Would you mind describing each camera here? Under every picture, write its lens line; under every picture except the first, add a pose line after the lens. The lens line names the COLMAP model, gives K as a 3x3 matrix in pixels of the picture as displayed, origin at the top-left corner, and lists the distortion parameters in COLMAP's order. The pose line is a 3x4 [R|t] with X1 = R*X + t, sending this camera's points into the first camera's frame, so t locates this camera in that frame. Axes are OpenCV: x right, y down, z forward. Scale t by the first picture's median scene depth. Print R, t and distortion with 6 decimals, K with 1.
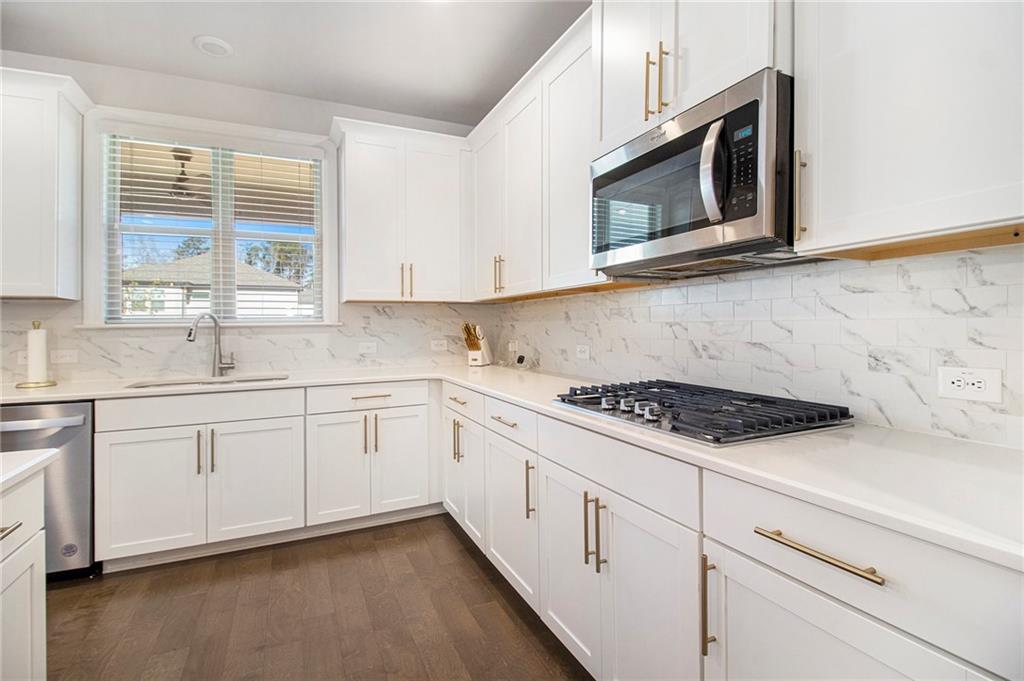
lens RADIAL K [[479.5, 0, 490.6], [0, 479.5, 334.5], [0, 0, 1]] dist [-0.007970, -0.005020]
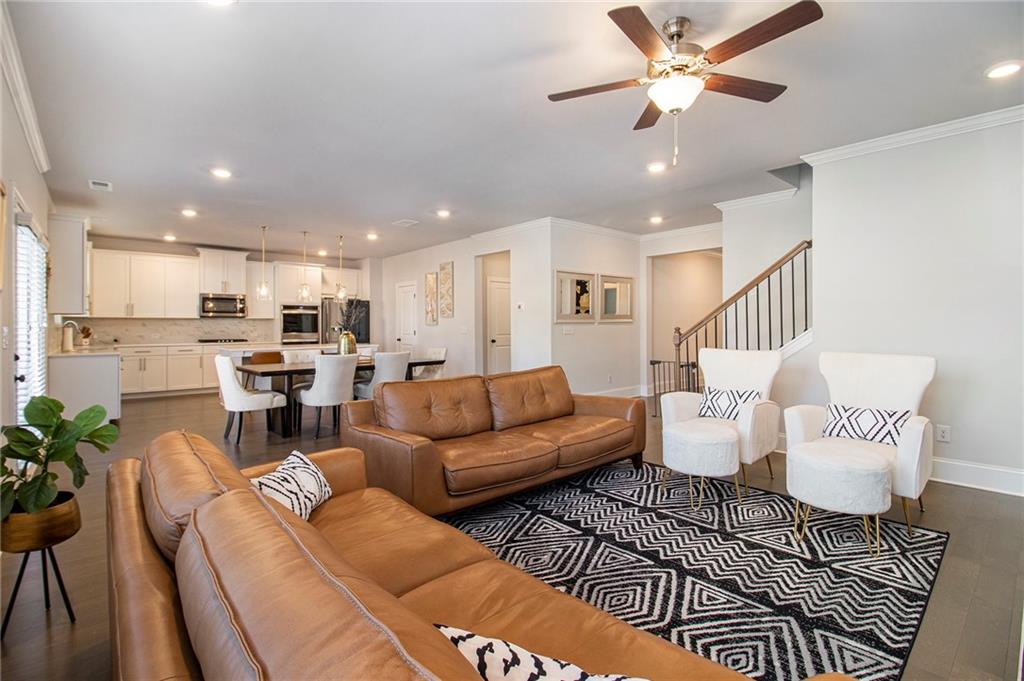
lens RADIAL K [[479.5, 0, 512.9], [0, 479.5, 333.1], [0, 0, 1]] dist [-0.007970, -0.005020]
pose [[-0.320323, -0.004955, 0.947295, -4.781163], [0.021143, 0.999700, 0.012379, 0.037678], [-0.947072, 0.023994, -0.320122, -0.364659]]
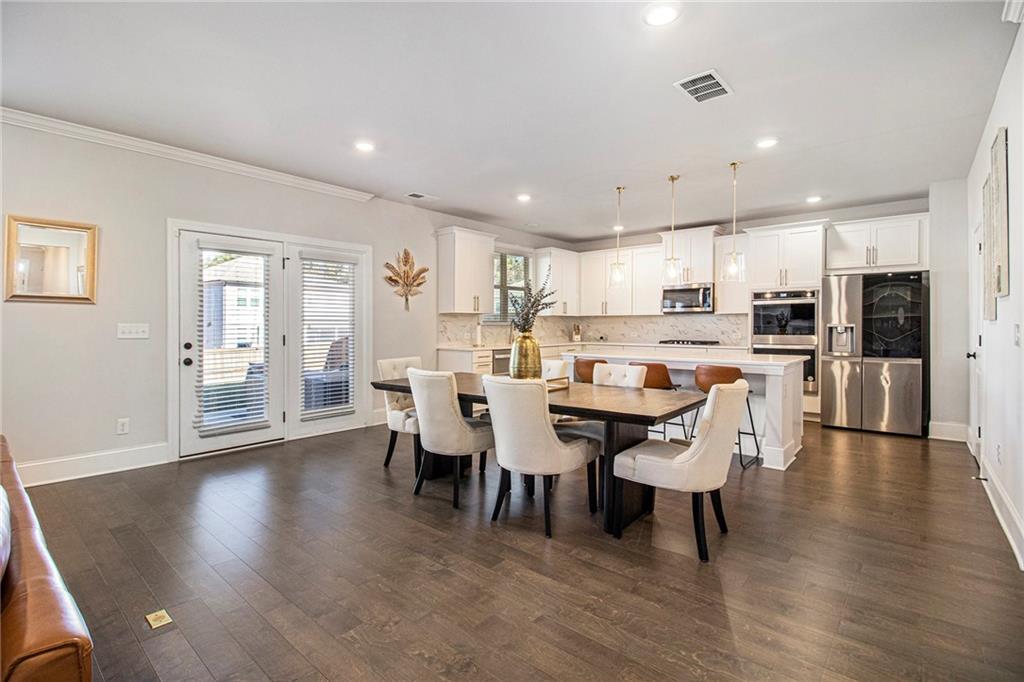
lens RADIAL K [[479.5, 0, 495.8], [0, 479.5, 324.6], [0, 0, 1]] dist [-0.007970, -0.005020]
pose [[0.905429, 0.011073, 0.424353, -2.508074], [-0.002360, 0.999776, -0.021054, 0.053498], [-0.424491, 0.018061, 0.905252, -1.857582]]
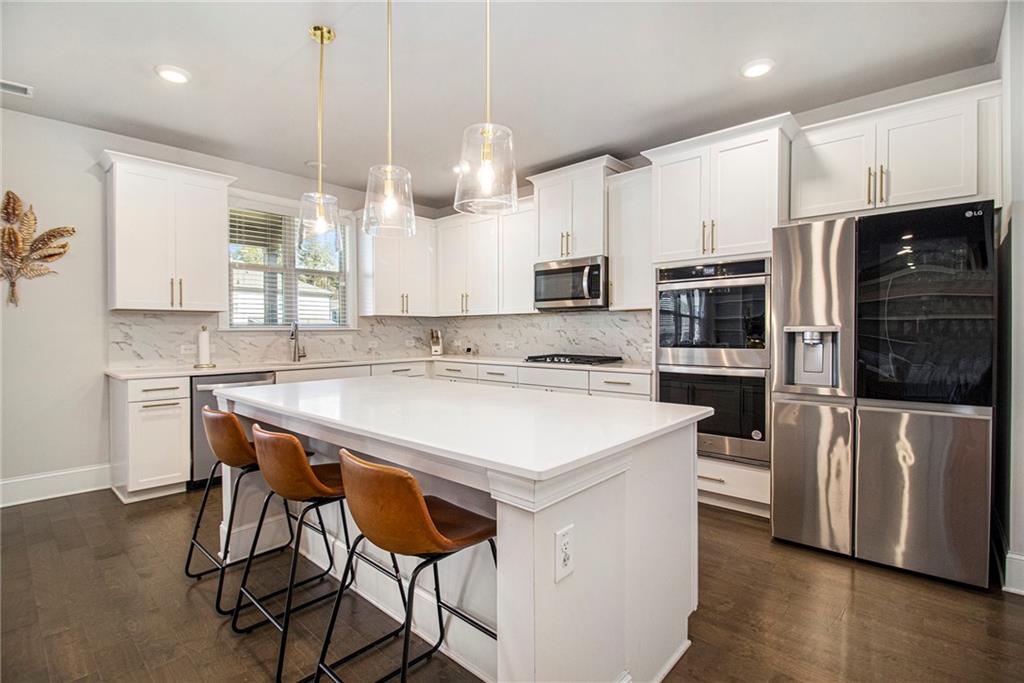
lens RADIAL K [[479.5, 0, 515.7], [0, 479.5, 334.5], [0, 0, 1]] dist [-0.007970, -0.005020]
pose [[0.903400, 0.003789, 0.428782, -0.829863], [0.001561, 0.999925, -0.012124, 0.025163], [-0.428796, 0.011622, 0.903327, -1.045870]]
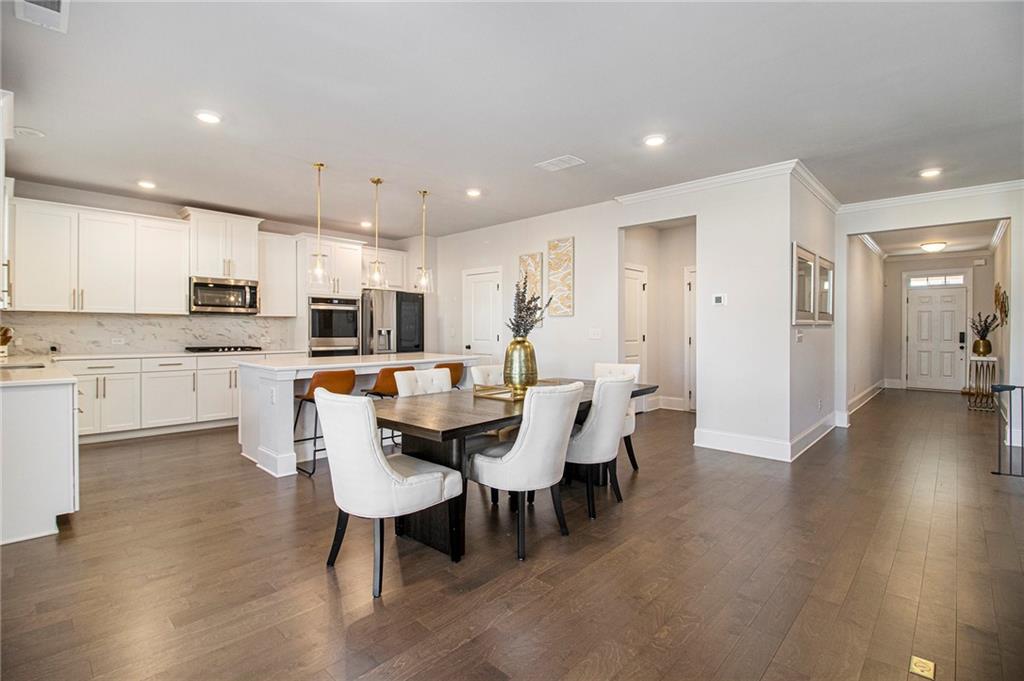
lens RADIAL K [[479.5, 0, 514.5], [0, 479.5, 340.4], [0, 0, 1]] dist [-0.007970, -0.005020]
pose [[-0.406944, -0.011449, 0.913381, -3.164458], [0.015753, 0.999685, 0.019549, 0.024890], [-0.913317, 0.022343, -0.406635, 0.326074]]
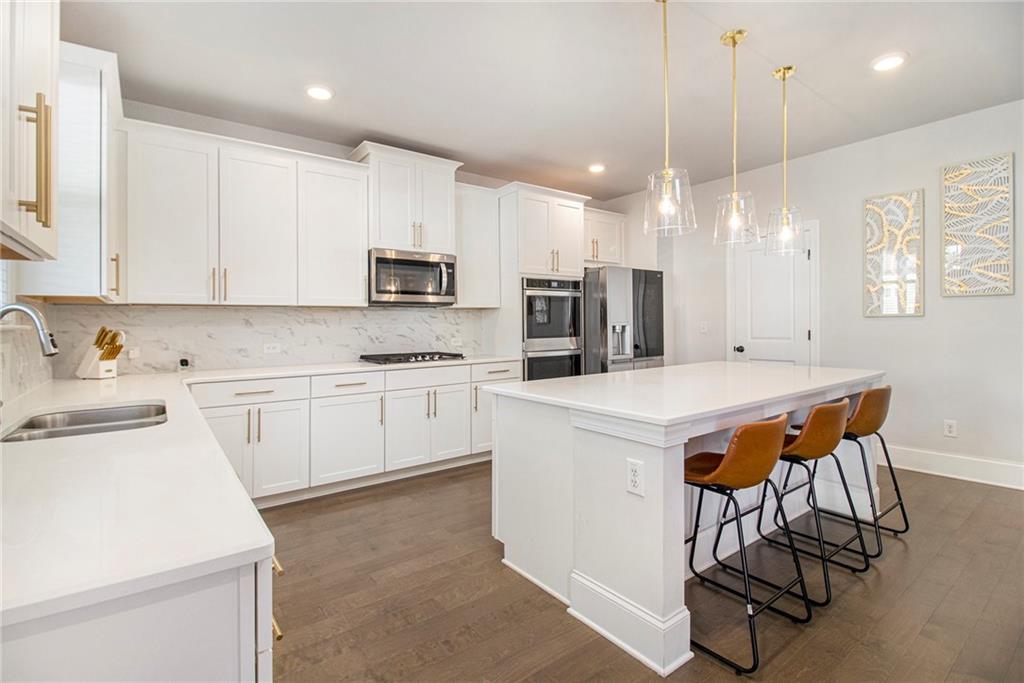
lens RADIAL K [[479.5, 0, 528.1], [0, 479.5, 331.5], [0, 0, 1]] dist [-0.007970, -0.005020]
pose [[-0.272256, -0.002252, 0.962222, -1.756275], [0.031099, 0.999454, 0.011138, -0.006339], [-0.961722, 0.032957, -0.272037, 0.850733]]
